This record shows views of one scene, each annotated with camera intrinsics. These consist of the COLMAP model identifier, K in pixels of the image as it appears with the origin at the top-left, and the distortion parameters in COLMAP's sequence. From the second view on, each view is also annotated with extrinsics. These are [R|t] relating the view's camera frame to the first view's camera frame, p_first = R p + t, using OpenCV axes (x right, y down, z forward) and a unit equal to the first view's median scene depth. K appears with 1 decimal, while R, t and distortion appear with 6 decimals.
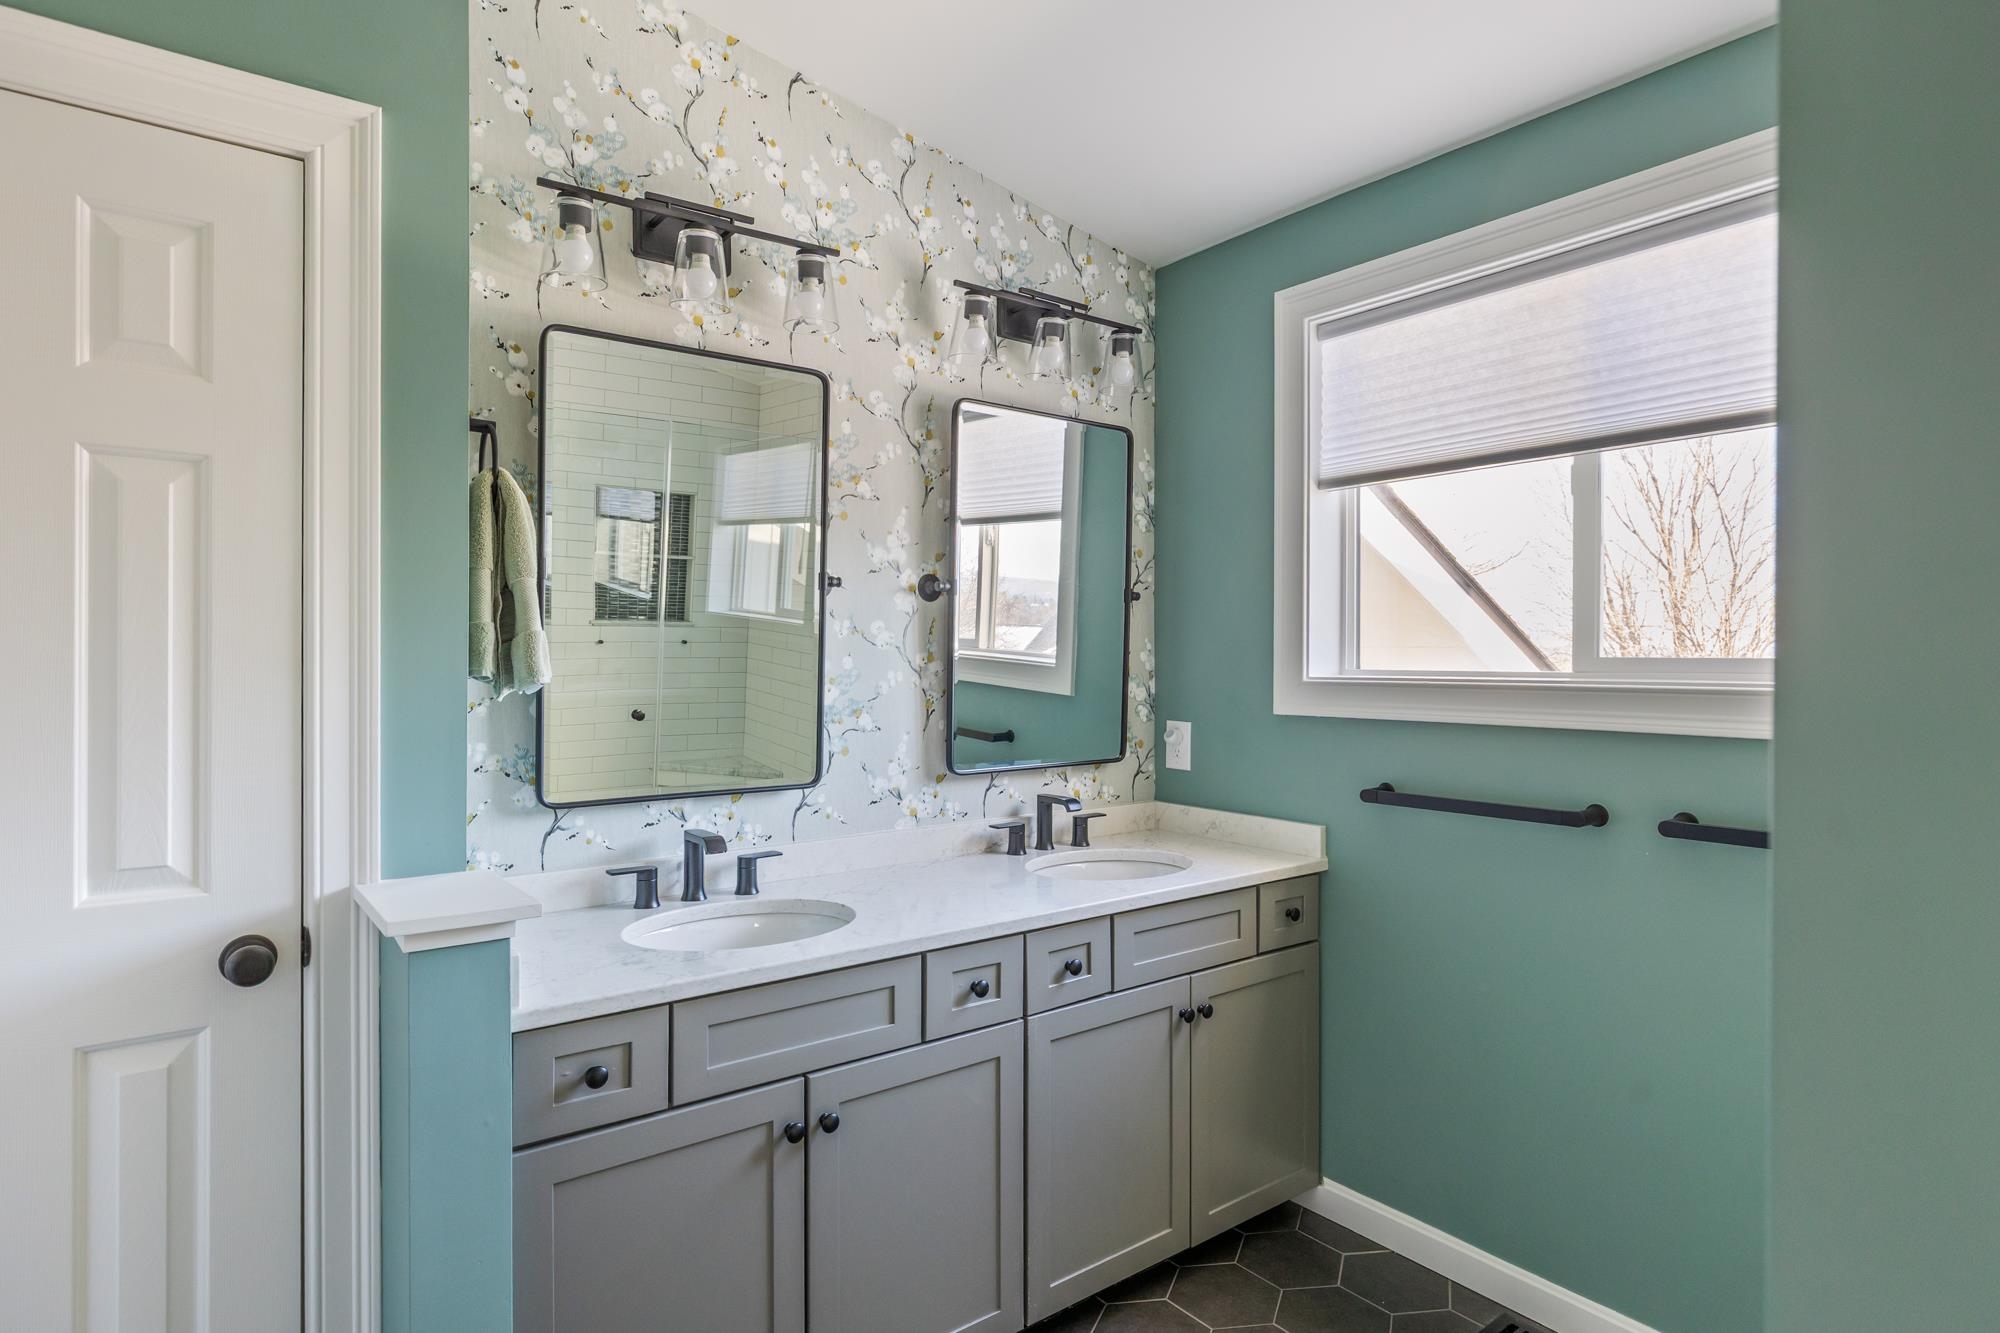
lens RADIAL K [[1075.4, 0, 984.8], [0, 1075.4, 661.1], [0, 0, 1]] dist [0.004358, -0.000033]
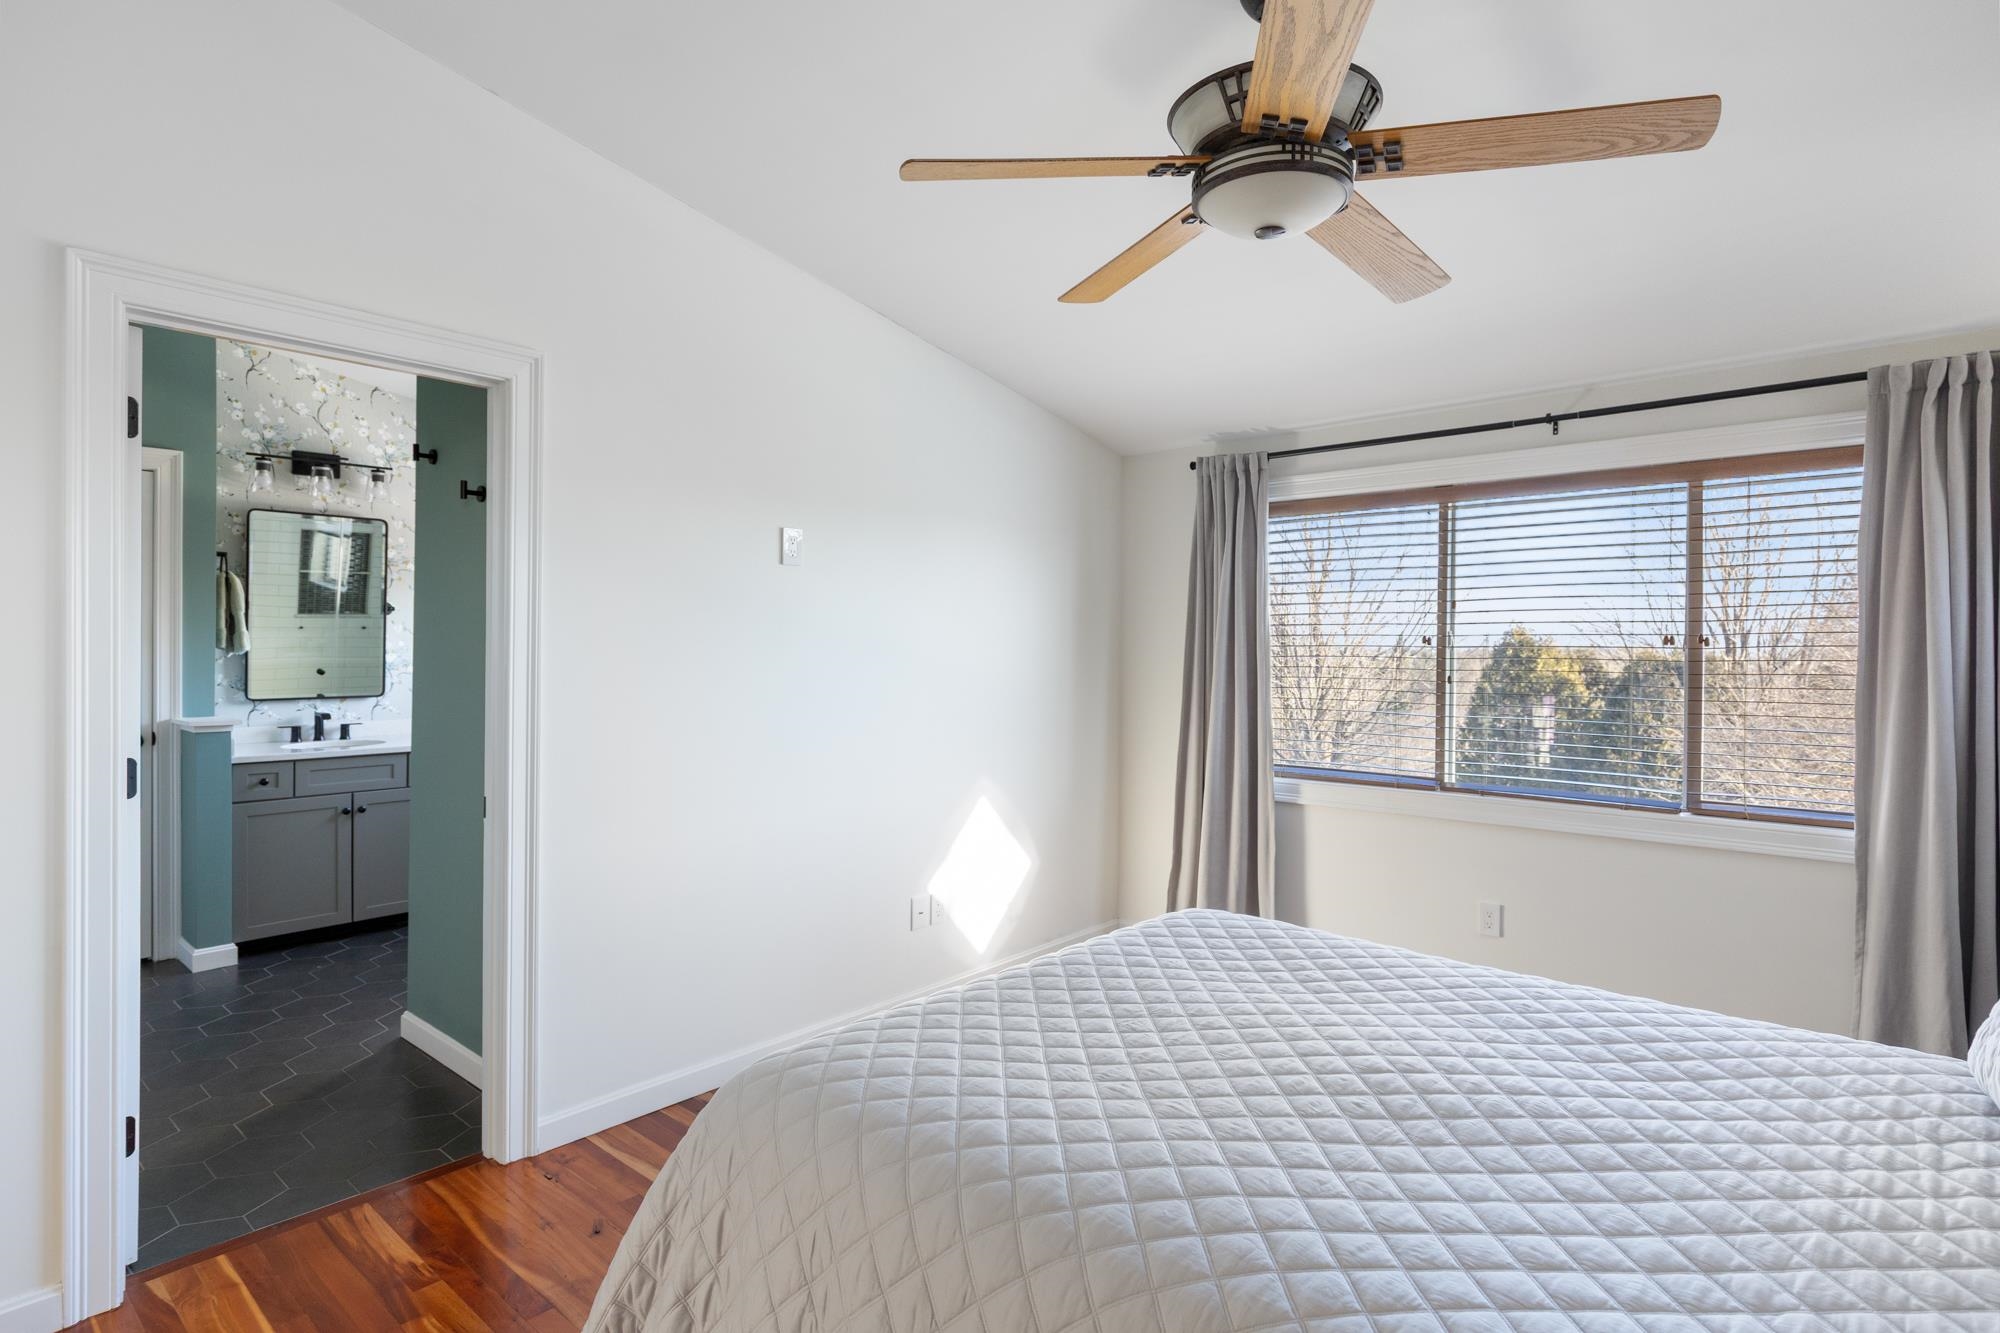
lens RADIAL K [[1075.4, 0, 1008.0], [0, 1075.4, 650.1], [0, 0, 1]] dist [0.004358, -0.000033]
pose [[0.980670, 0.007384, 0.195530, 0.818599], [-0.009132, 0.999926, 0.008036, -0.016694], [-0.195456, -0.009666, 0.980665, -1.774557]]
